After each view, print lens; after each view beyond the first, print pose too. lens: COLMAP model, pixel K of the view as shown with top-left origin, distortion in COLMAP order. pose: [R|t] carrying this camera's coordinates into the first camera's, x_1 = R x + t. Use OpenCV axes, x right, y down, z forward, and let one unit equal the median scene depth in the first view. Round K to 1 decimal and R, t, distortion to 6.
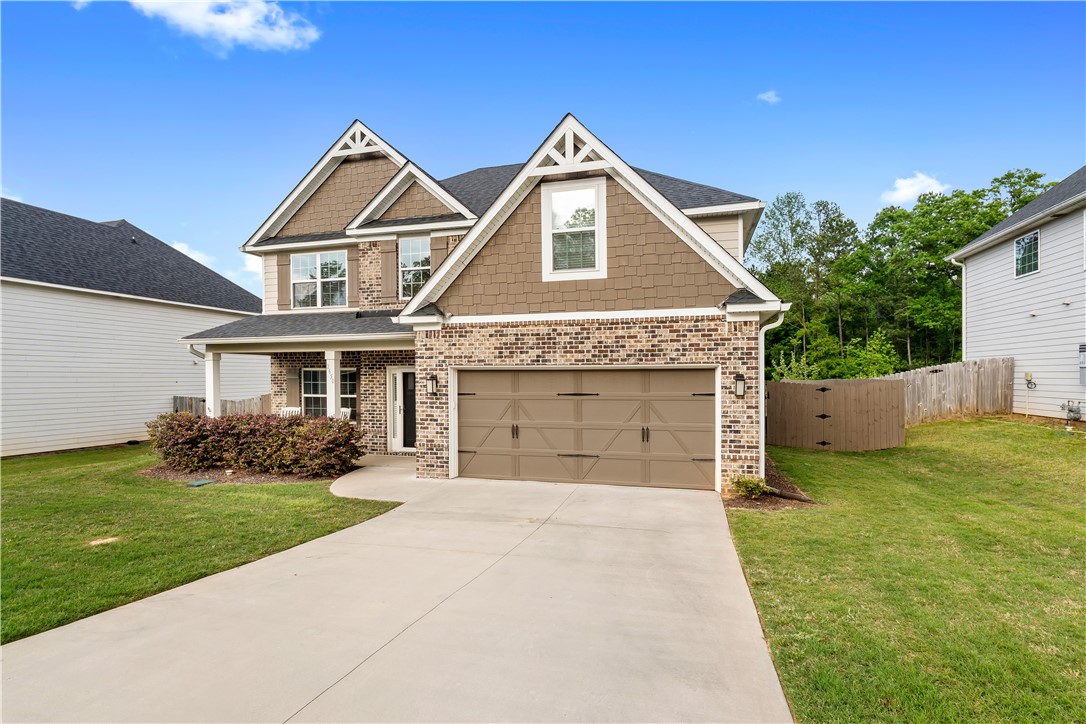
lens RADIAL K [[469.0, 0, 572.3], [0, 469.0, 377.8], [0, 0, 1]] dist [-0.001853, -0.000136]
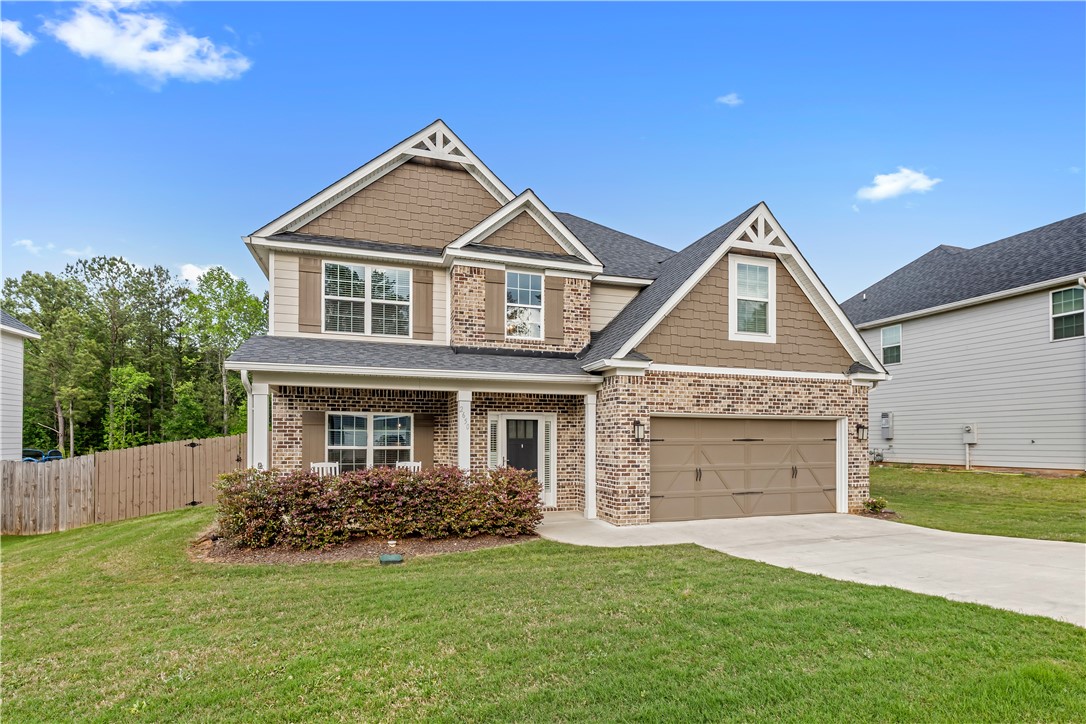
lens RADIAL K [[498.8, 0, 541.4], [0, 498.8, 429.1], [0, 0, 1]] dist [-0.001272, -0.000082]
pose [[0.858964, 0.015636, 0.511797, -1.019692], [-0.003461, 0.999688, -0.024733, 0.039160], [-0.512024, 0.019474, 0.858751, 0.196761]]
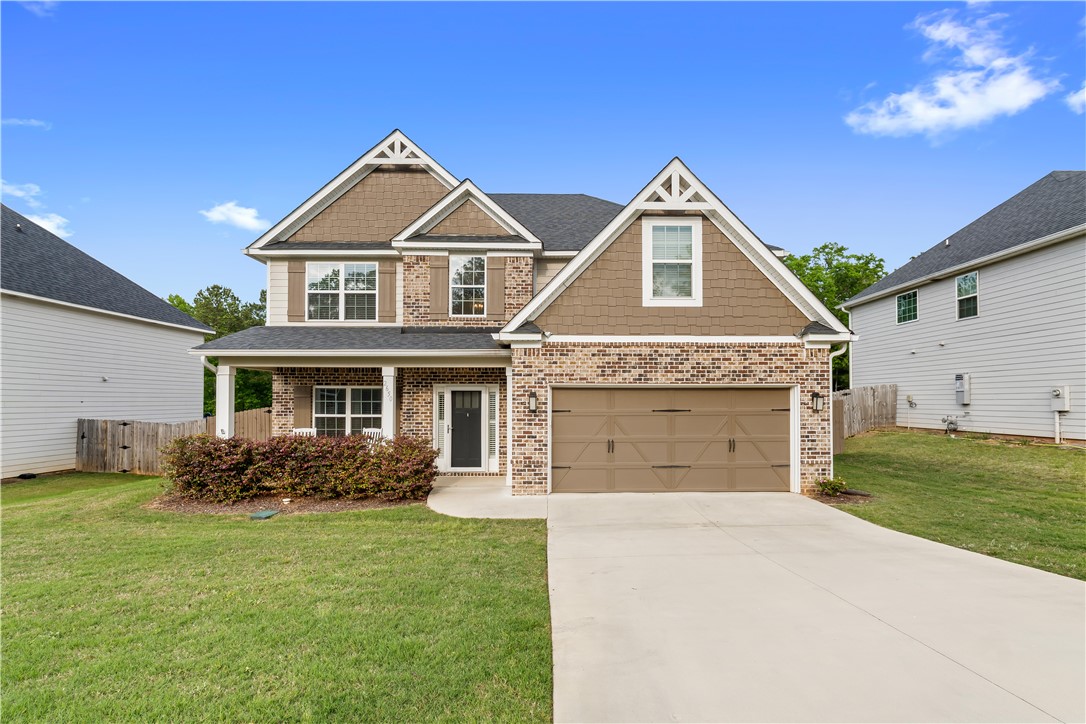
lens RADIAL K [[439.5, 0, 564.4], [0, 439.5, 390.6], [0, 0, 1]] dist [-0.003319, -0.000097]
pose [[0.967128, 0.008301, 0.254154, -0.474514], [-0.001709, 0.999657, -0.026145, 0.015419], [-0.254284, 0.024851, 0.966810, 0.067661]]
